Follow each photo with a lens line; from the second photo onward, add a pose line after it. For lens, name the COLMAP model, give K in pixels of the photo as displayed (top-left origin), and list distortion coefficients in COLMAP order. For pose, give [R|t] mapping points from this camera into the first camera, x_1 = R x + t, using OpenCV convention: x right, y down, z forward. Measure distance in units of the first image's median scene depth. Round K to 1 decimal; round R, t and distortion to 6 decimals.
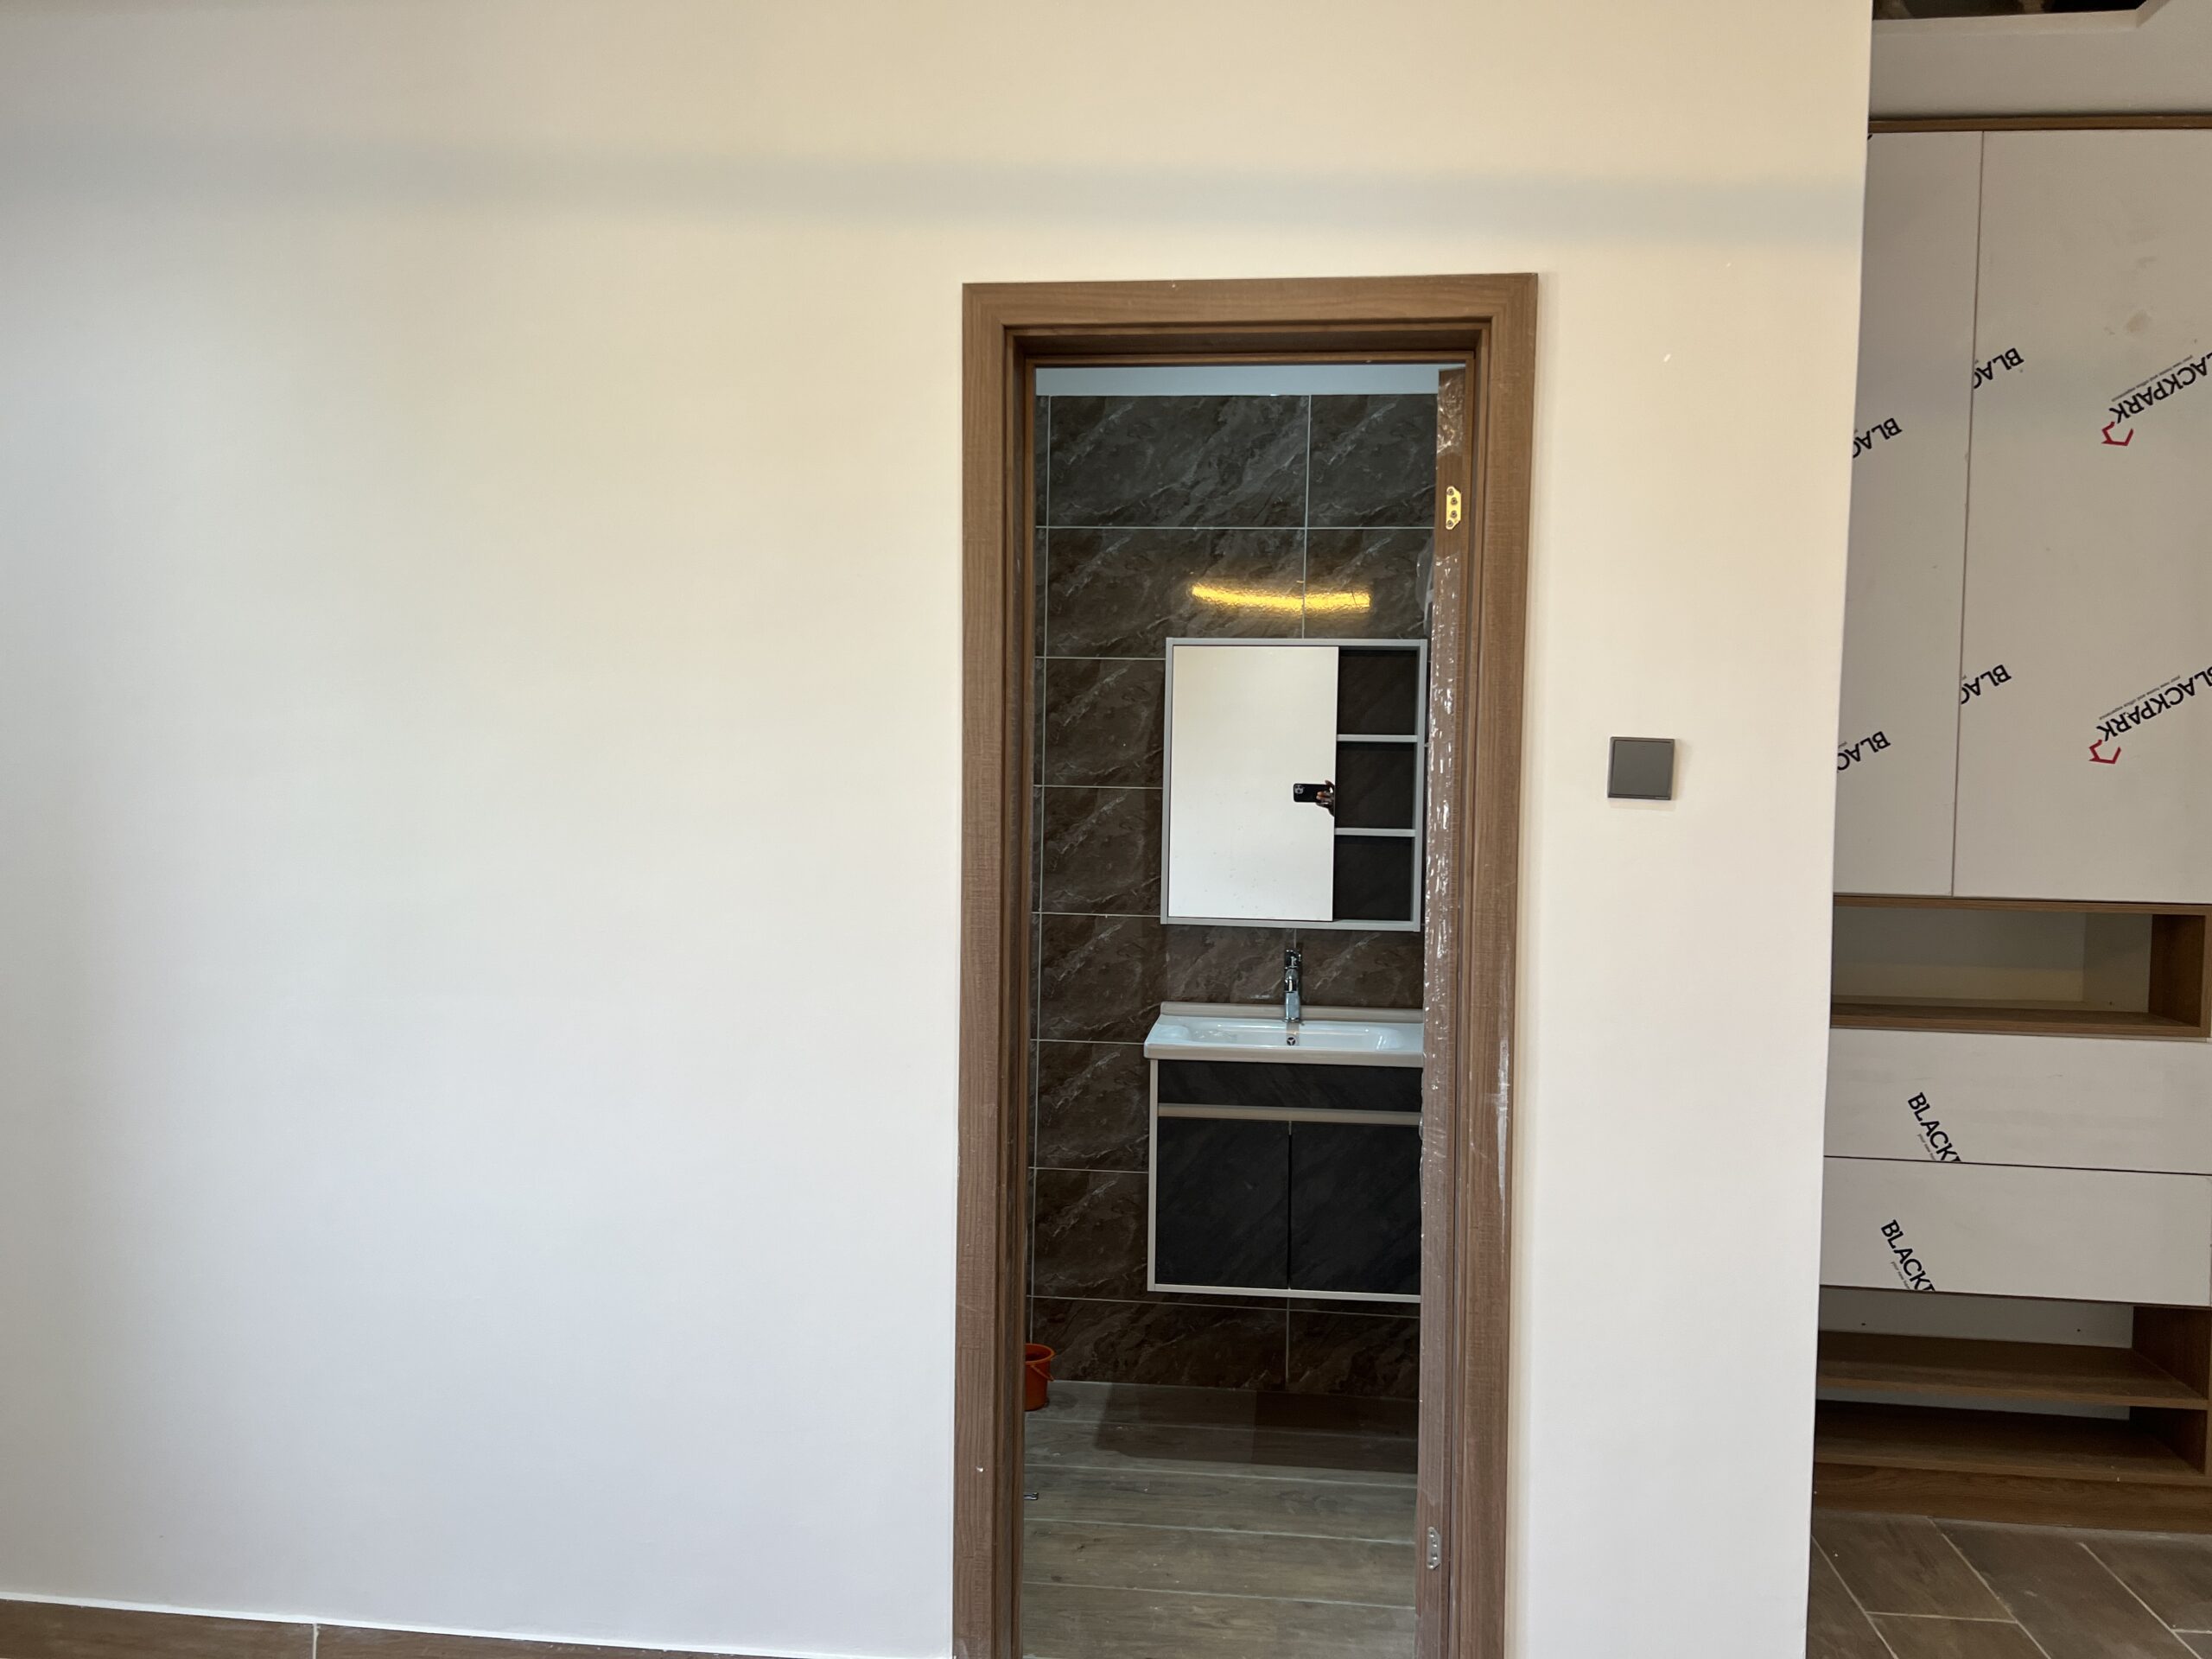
lens RADIAL K [[1673.7, 0, 1146.5], [0, 1673.7, 841.3], [0, 0, 1]] dist [0.144936, -0.230603]
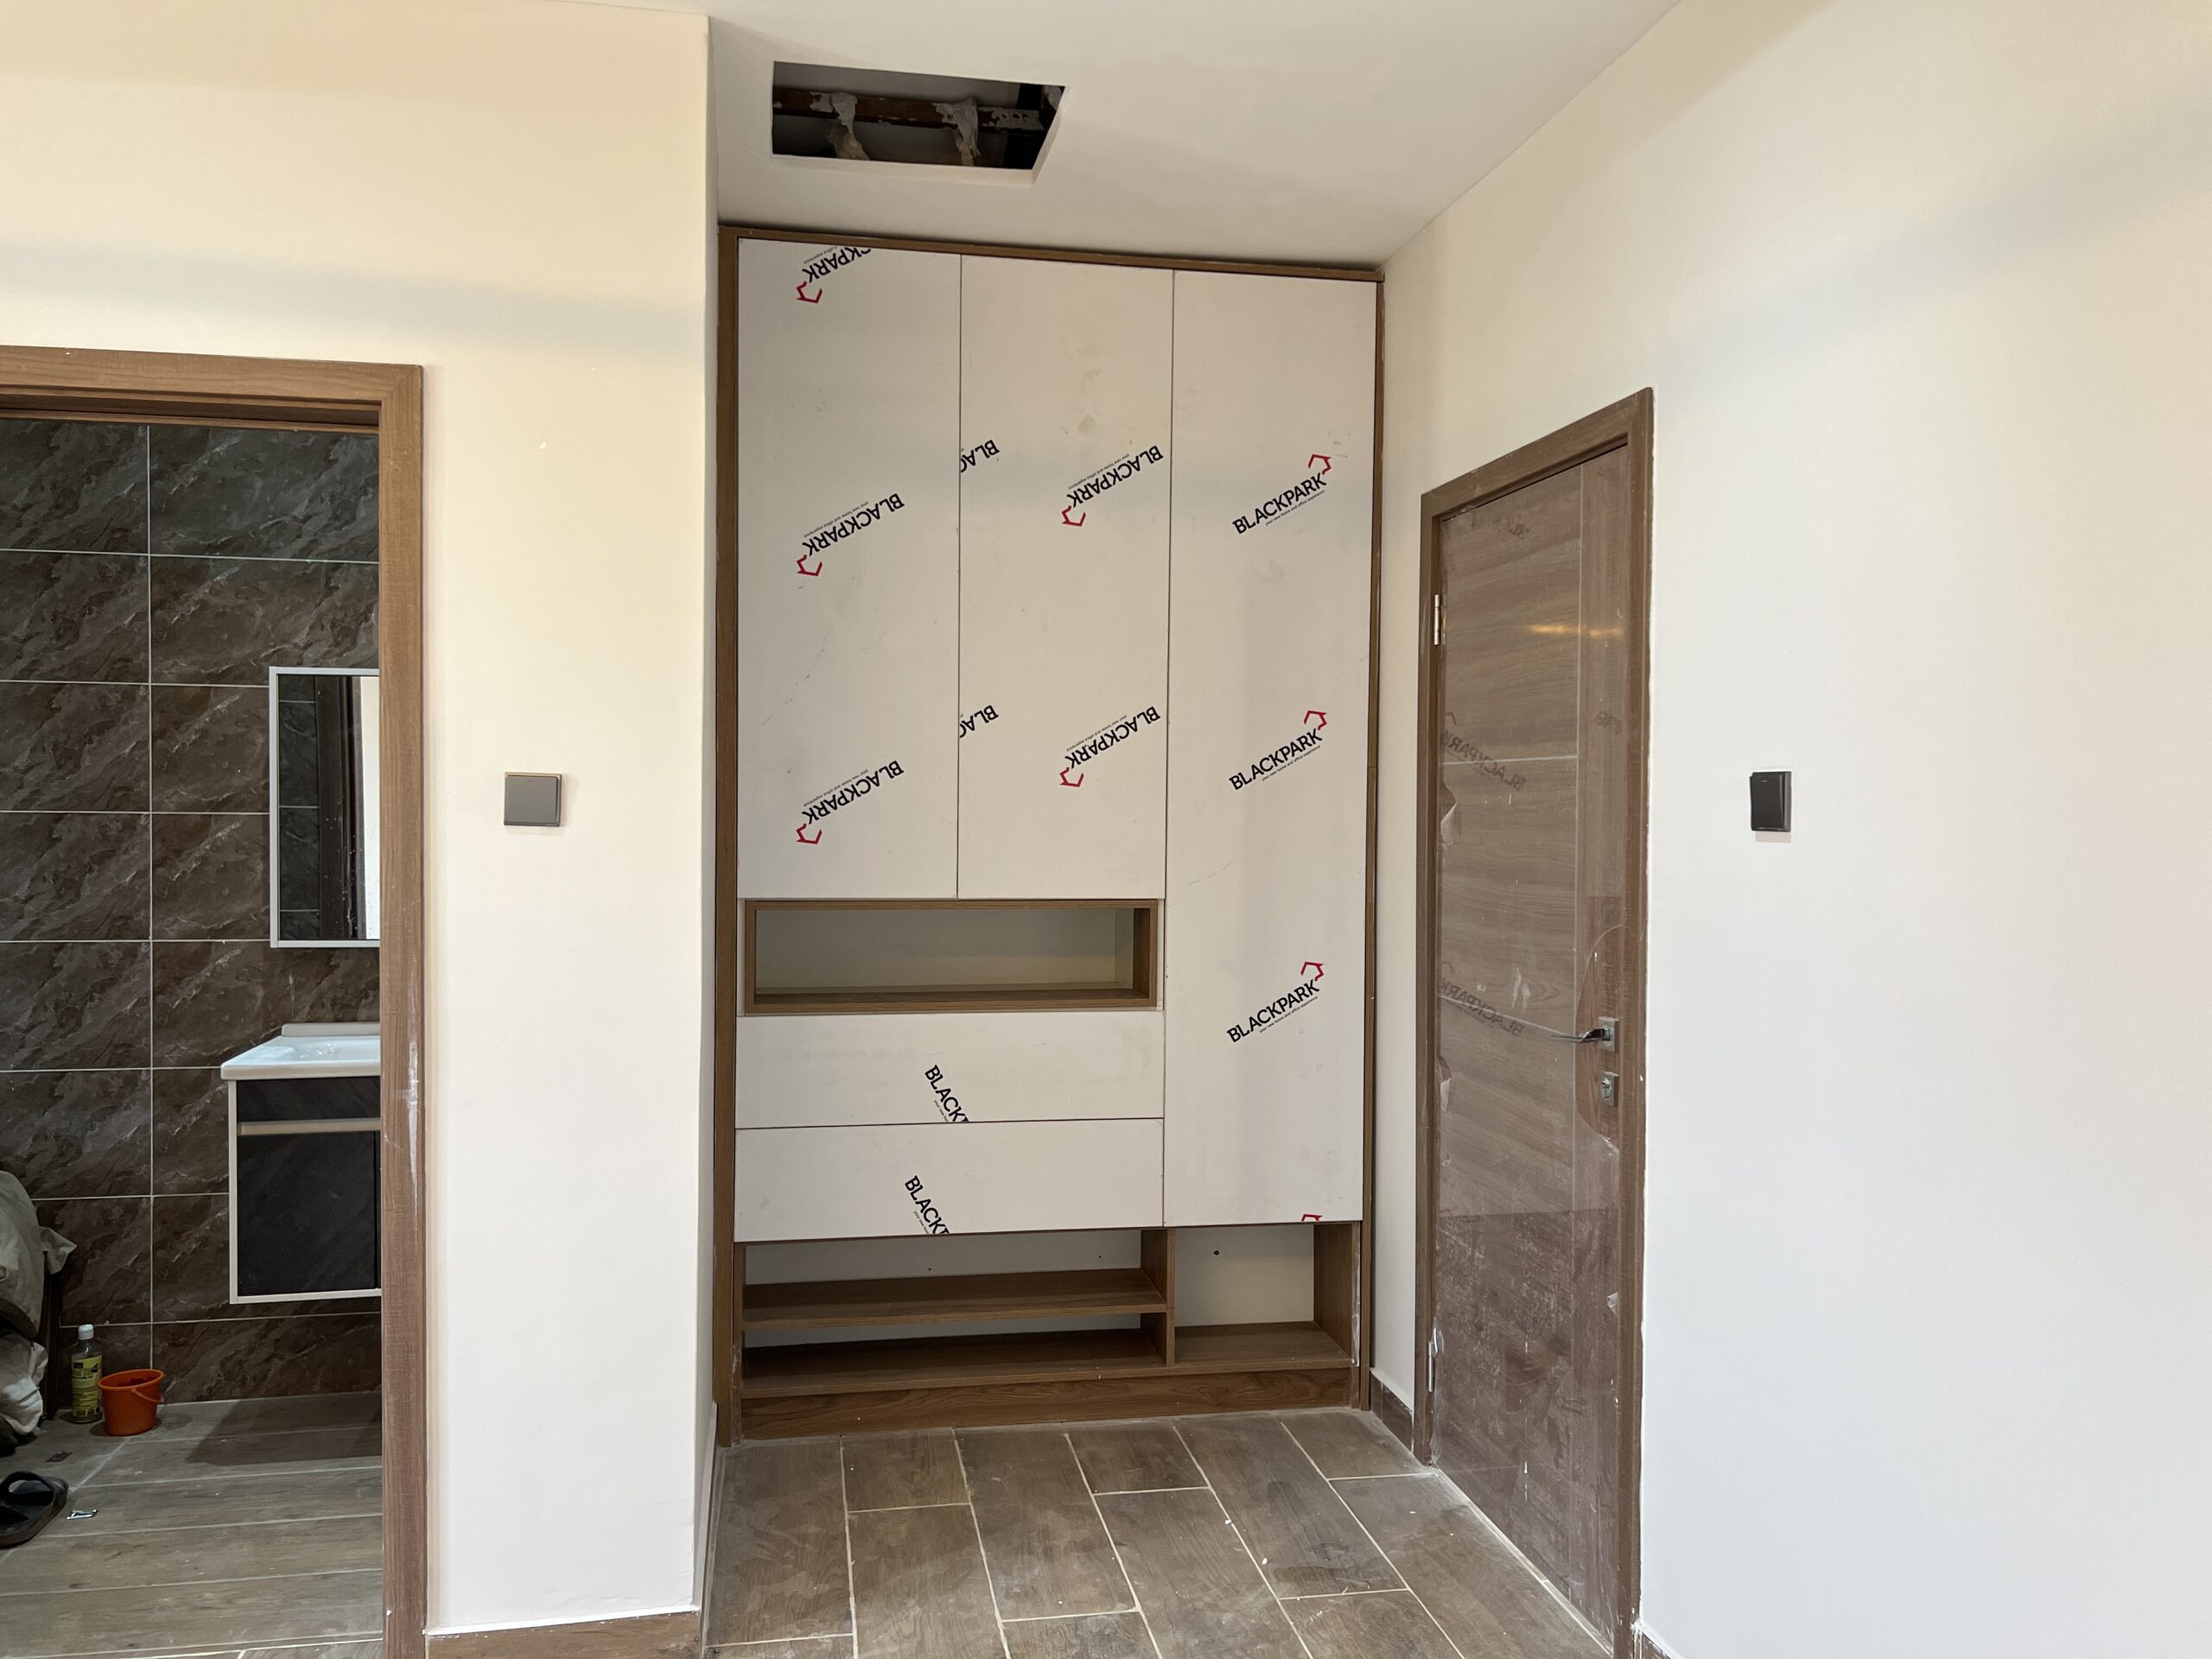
lens RADIAL K [[1681.9, 0, 1128.8], [0, 1681.9, 843.3], [0, 0, 1]] dist [0.084096, -0.076727]
pose [[0.964562, -0.018517, 0.263207, 0.235869], [0.019498, 0.999809, -0.001117, -0.002567], [-0.263136, 0.006209, 0.964739, -0.139838]]
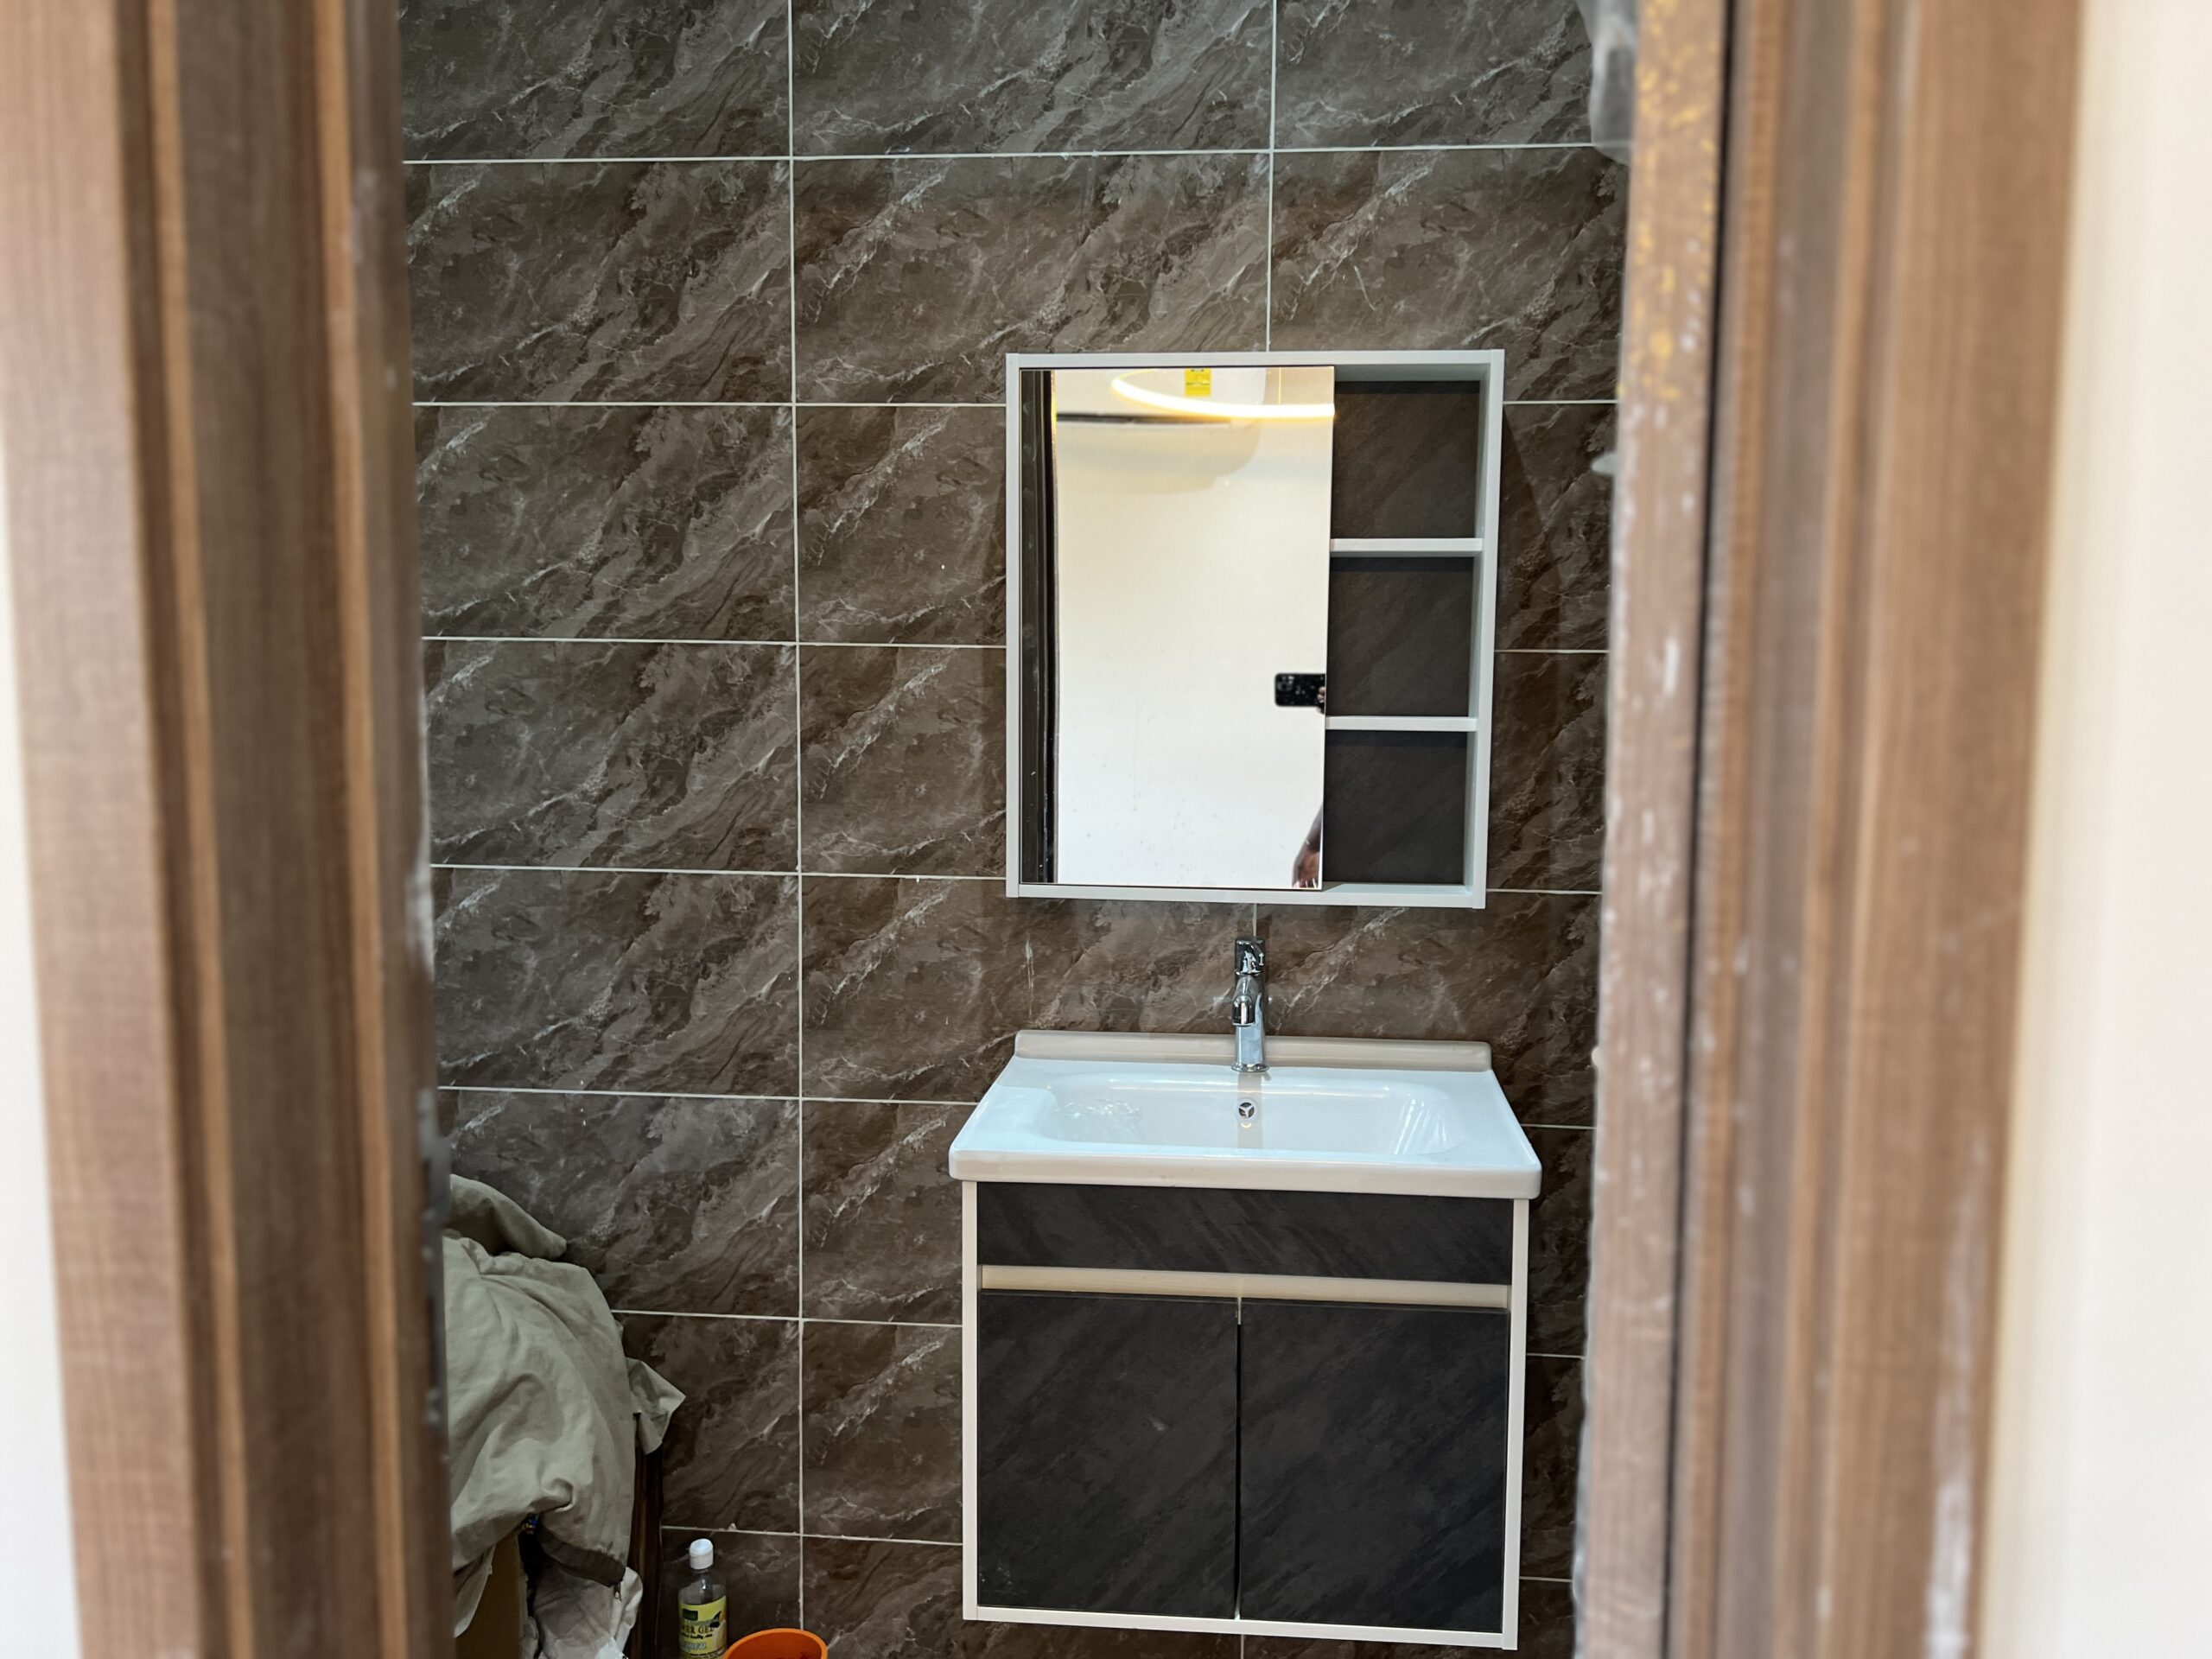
lens RADIAL K [[1623.5, 0, 1182.6], [0, 1623.5, 840.1], [0, 0, 1]] dist [0.112596, -0.201319]
pose [[0.999612, -0.008385, 0.026556, 0.050933], [0.006655, 0.997892, 0.064553, -0.002594], [-0.027041, -0.064351, 0.997561, 0.467178]]
